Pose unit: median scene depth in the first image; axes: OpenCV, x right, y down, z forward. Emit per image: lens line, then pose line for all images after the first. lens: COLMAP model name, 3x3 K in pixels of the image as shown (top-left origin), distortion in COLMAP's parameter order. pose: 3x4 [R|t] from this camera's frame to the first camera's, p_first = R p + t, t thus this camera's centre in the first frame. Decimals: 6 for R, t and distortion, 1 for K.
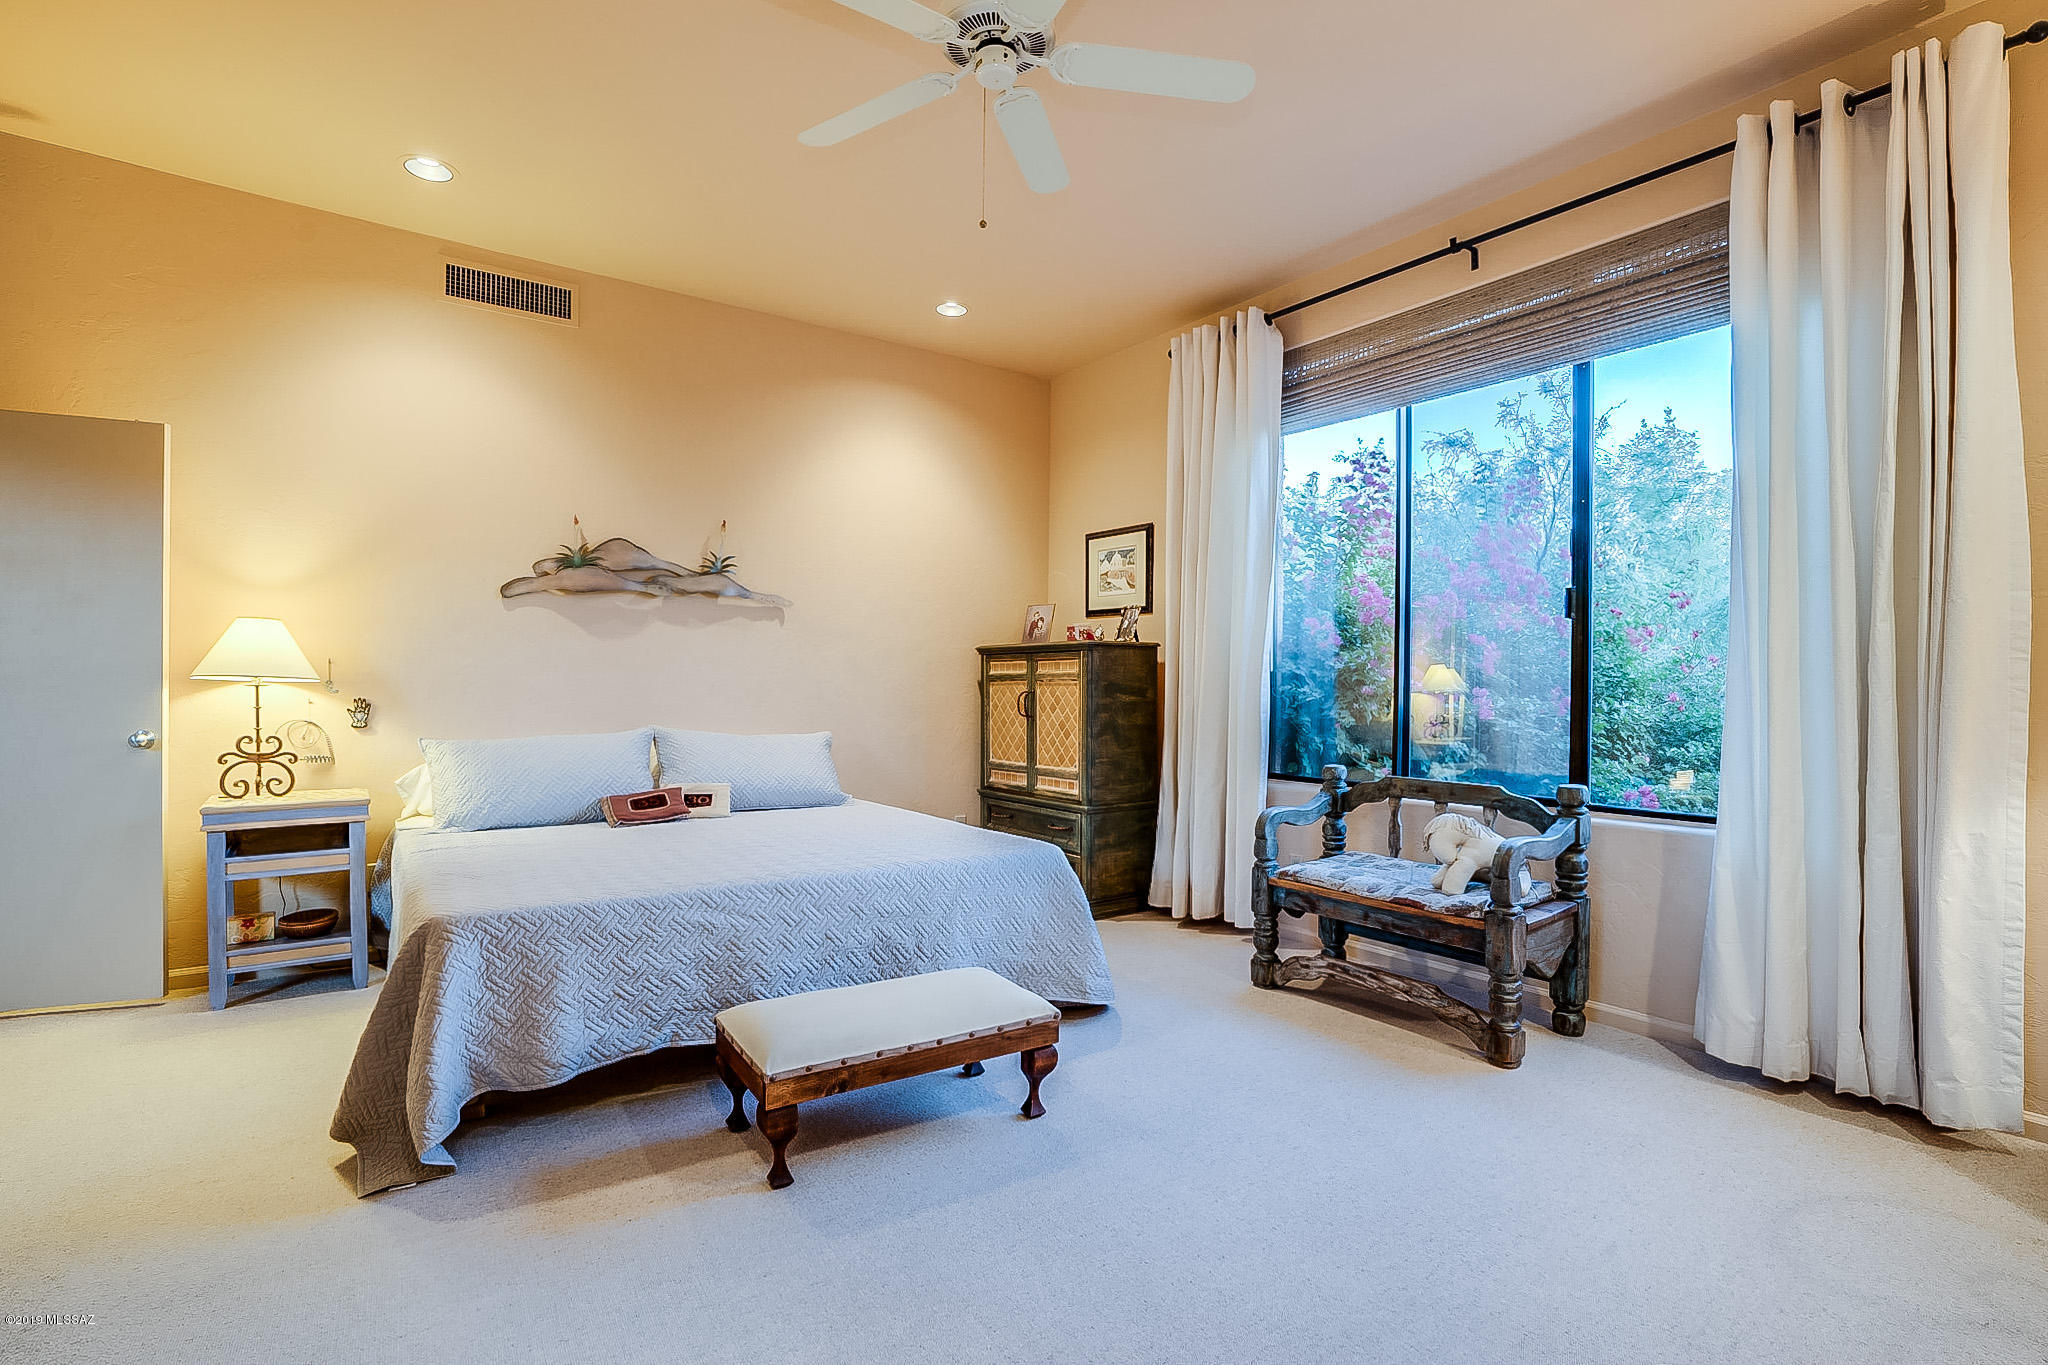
lens RADIAL K [[985.7, 0, 1024.6], [0, 985.7, 690.7], [0, 0, 1]] dist [-0.021562, 0.000699]
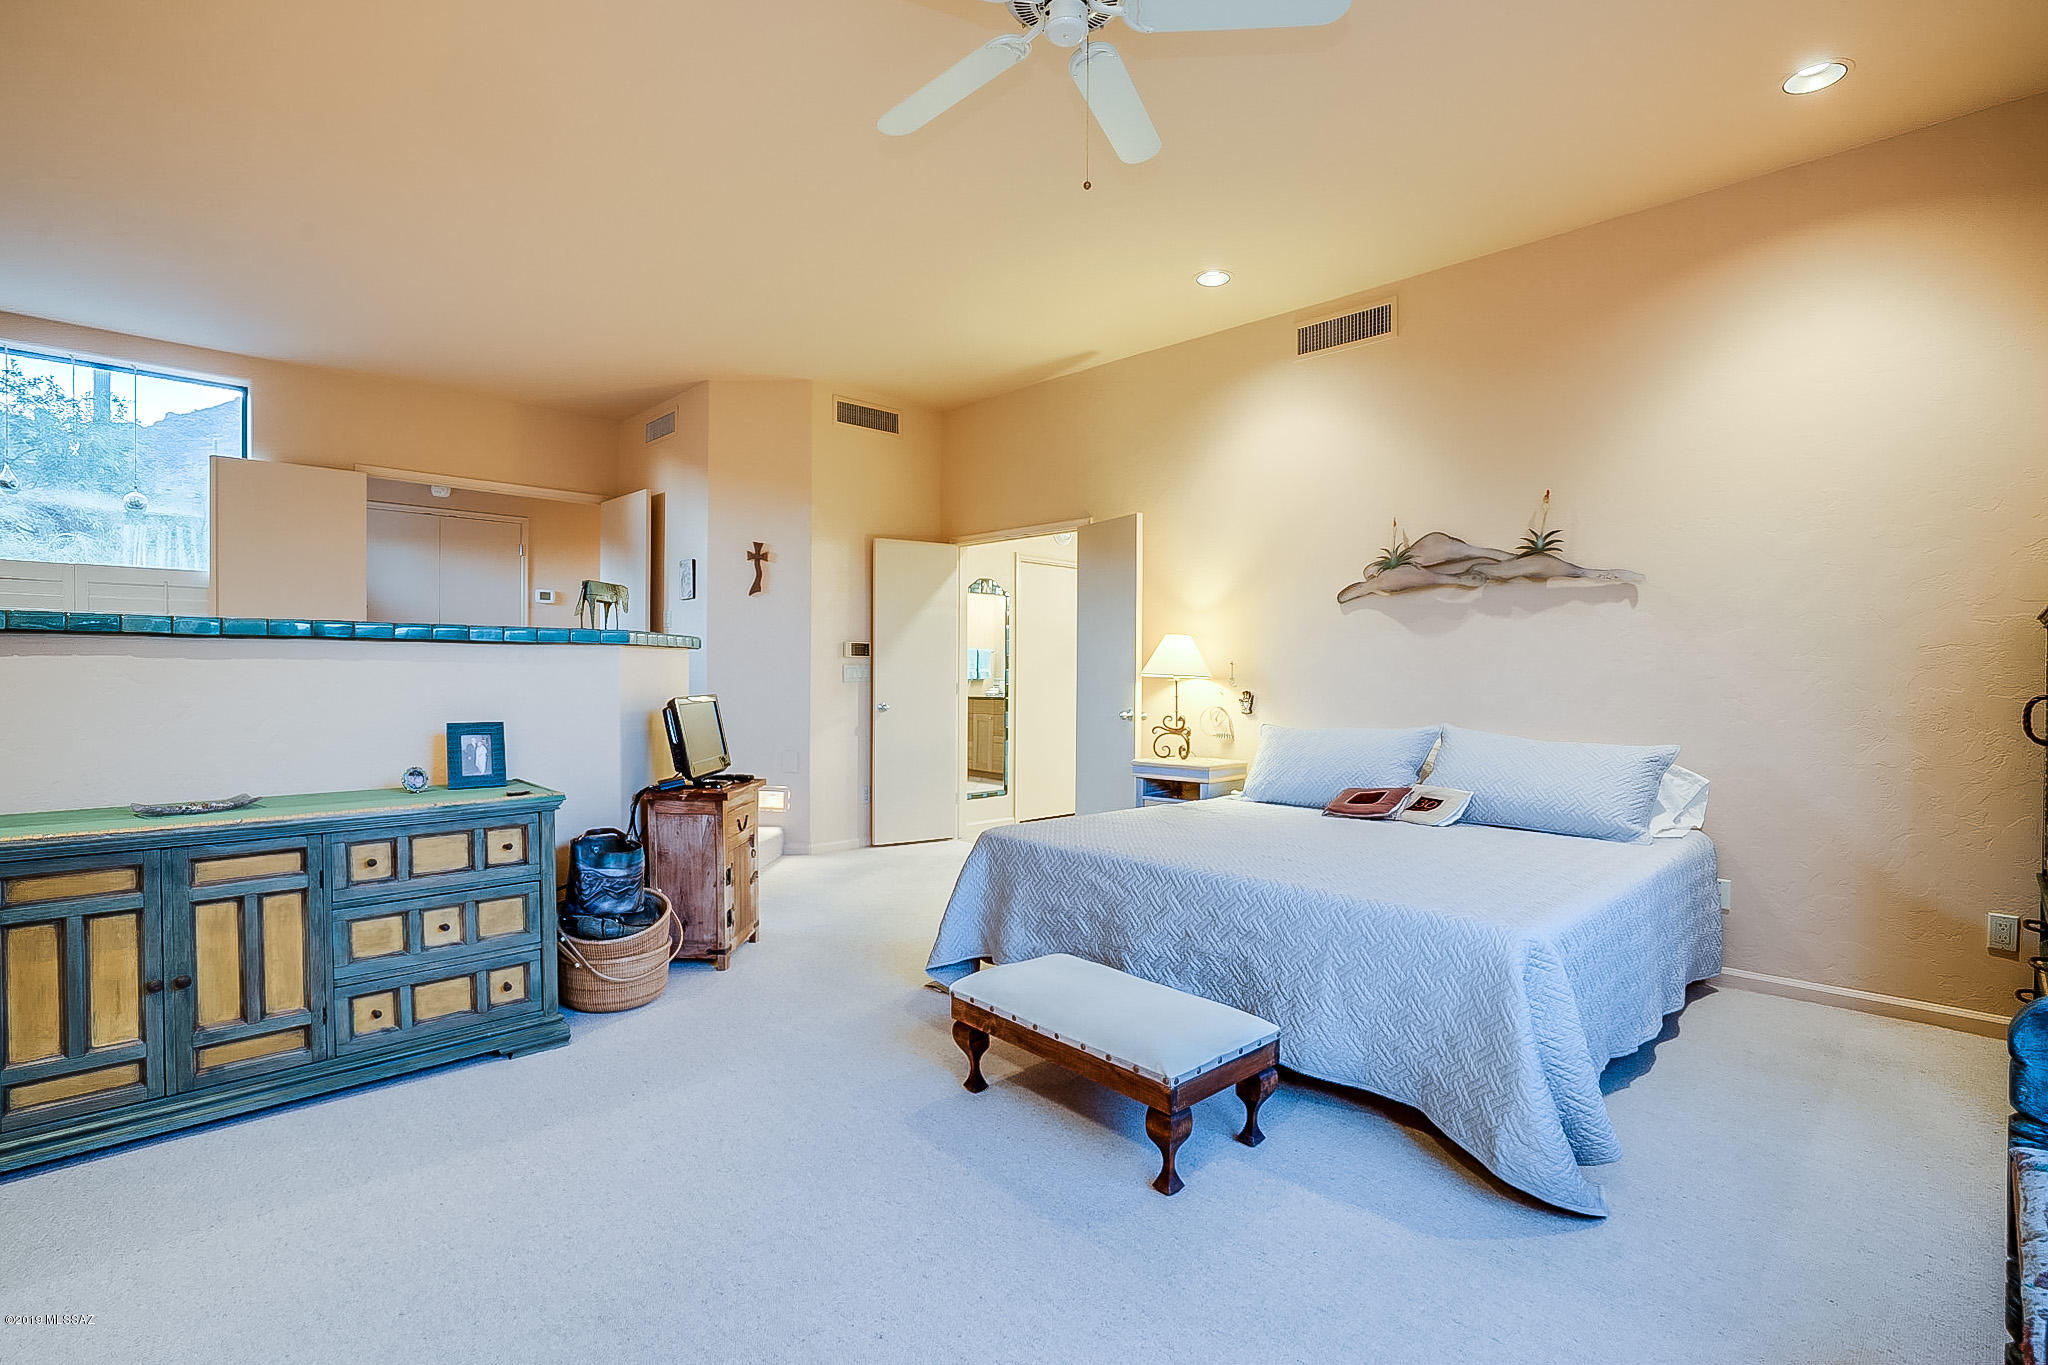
lens RADIAL K [[985.7, 0, 1031.5], [0, 985.7, 672.6], [0, 0, 1]] dist [-0.021562, 0.000699]
pose [[0.157200, -0.008549, -0.987530, 0.513119], [-0.011274, 0.999882, -0.010450, -0.000058], [0.987502, 0.012776, 0.157085, 0.465243]]
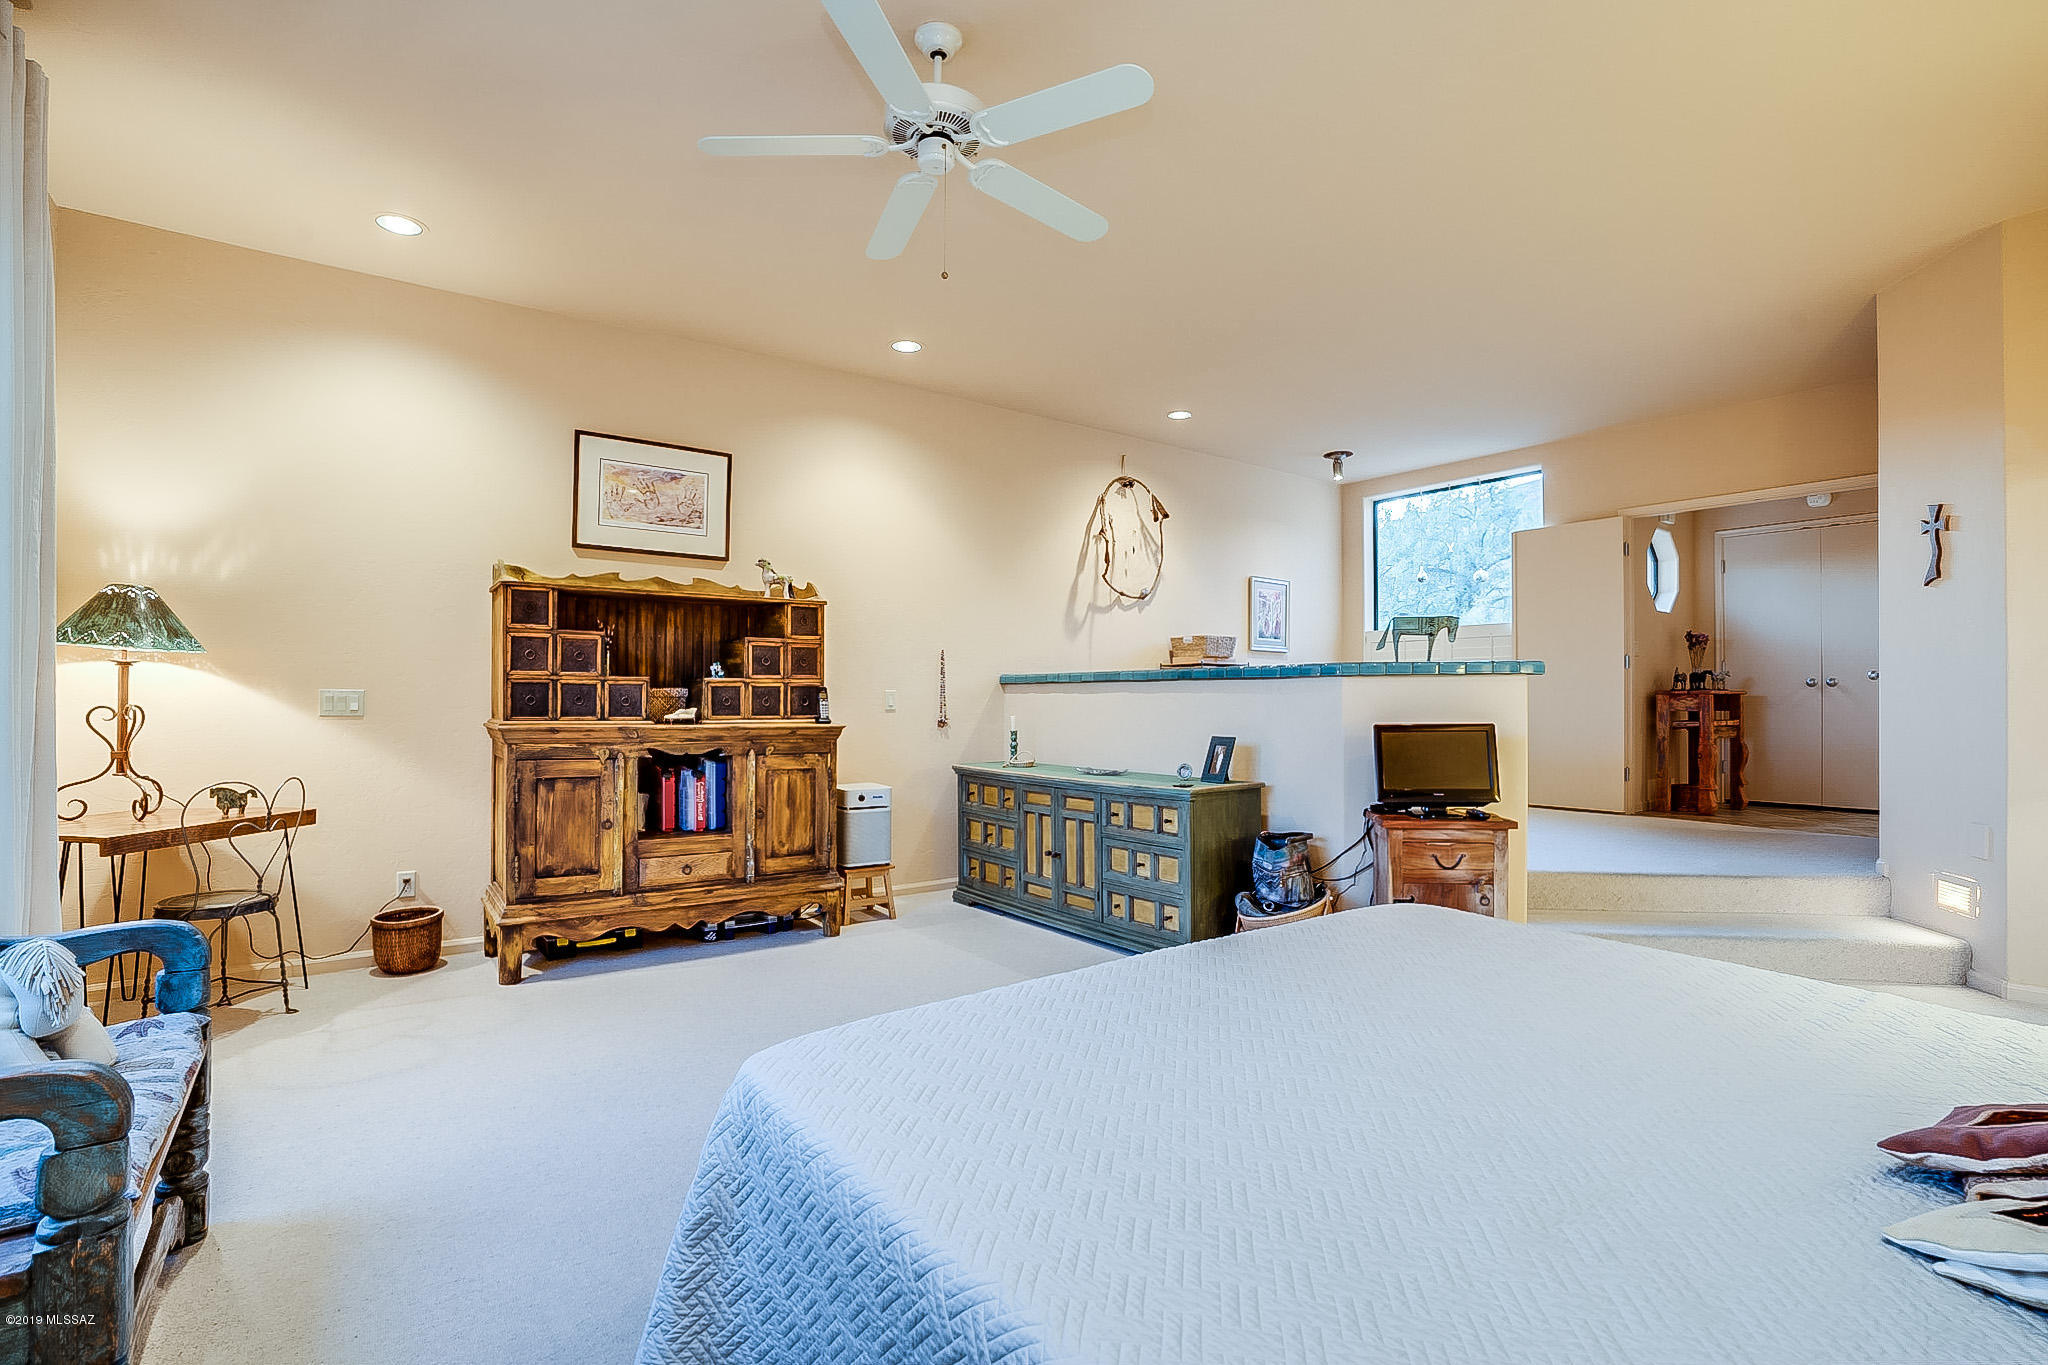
lens RADIAL K [[985.7, 0, 1035.2], [0, 985.7, 690.4], [0, 0, 1]] dist [-0.021562, 0.000699]
pose [[-0.999911, -0.008700, -0.010100, -0.155505], [-0.008699, 0.999962, -0.000084, -0.014220], [0.010100, 0.000004, -0.999949, 1.309985]]
